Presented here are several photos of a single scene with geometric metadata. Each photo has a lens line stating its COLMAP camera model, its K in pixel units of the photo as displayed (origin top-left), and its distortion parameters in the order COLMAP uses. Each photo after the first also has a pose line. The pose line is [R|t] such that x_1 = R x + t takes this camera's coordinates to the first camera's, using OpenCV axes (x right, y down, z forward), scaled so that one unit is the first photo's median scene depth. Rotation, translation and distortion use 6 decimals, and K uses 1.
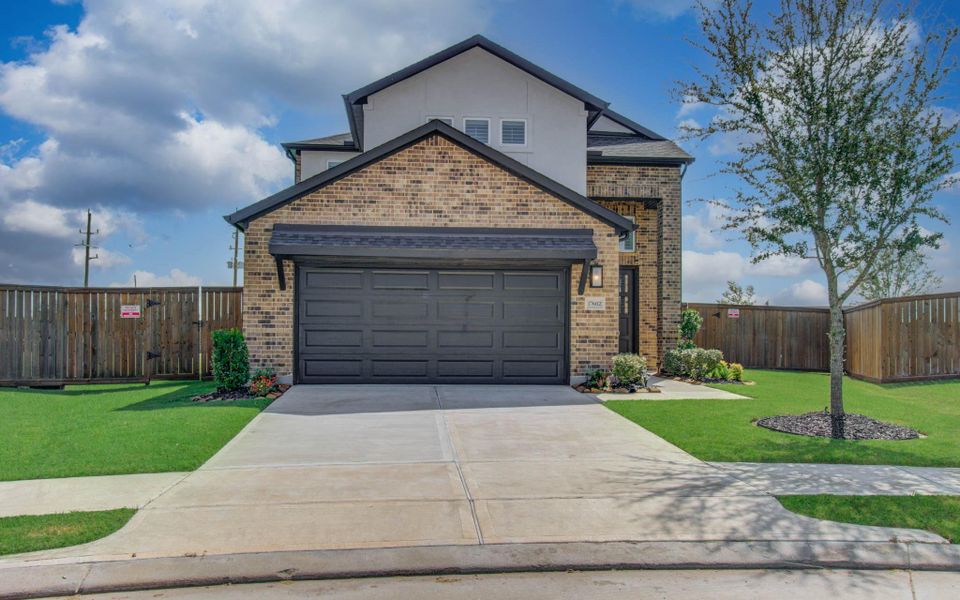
lens RADIAL K [[768.6, 0, 482.5], [0, 768.6, 302.1], [0, 0, 1]] dist [-0.009775, -0.045636]
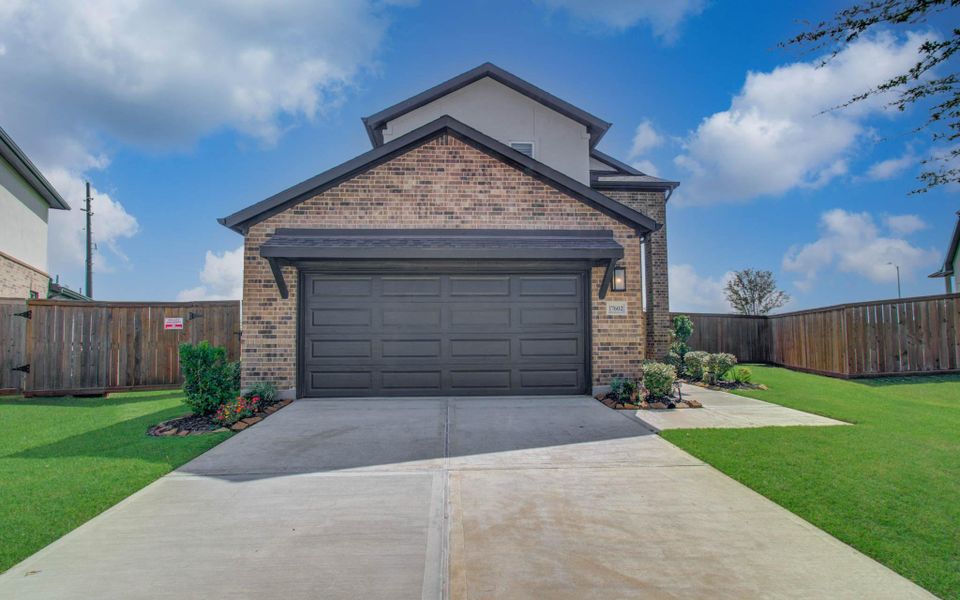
lens RADIAL K [[394.6, 0, 467.7], [0, 394.6, 311.4], [0, 0, 1]] dist [-0.006082, 0.002127]
pose [[0.998474, -0.014836, -0.053200, -0.010974], [0.014010, 0.999776, -0.015857, 0.010989], [0.053424, 0.015087, 0.998458, 0.509792]]
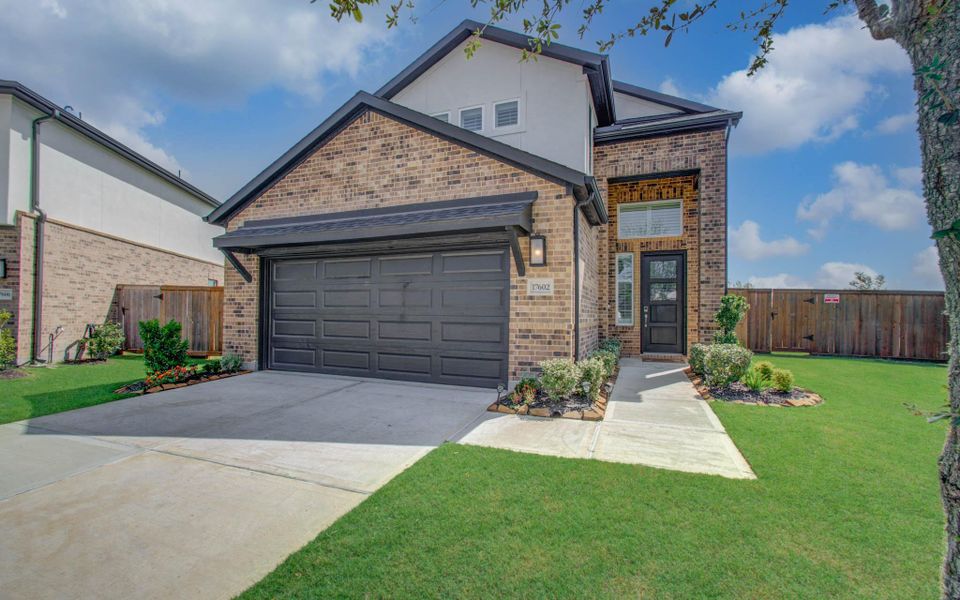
lens RADIAL K [[394.6, 0, 500.9], [0, 394.6, 300.3], [0, 0, 1]] dist [-0.006082, 0.002127]
pose [[0.898778, -0.013280, -0.438204, 0.286259], [0.016762, 0.999851, 0.004079, 0.012781], [0.438084, -0.011012, 0.898866, 0.631404]]
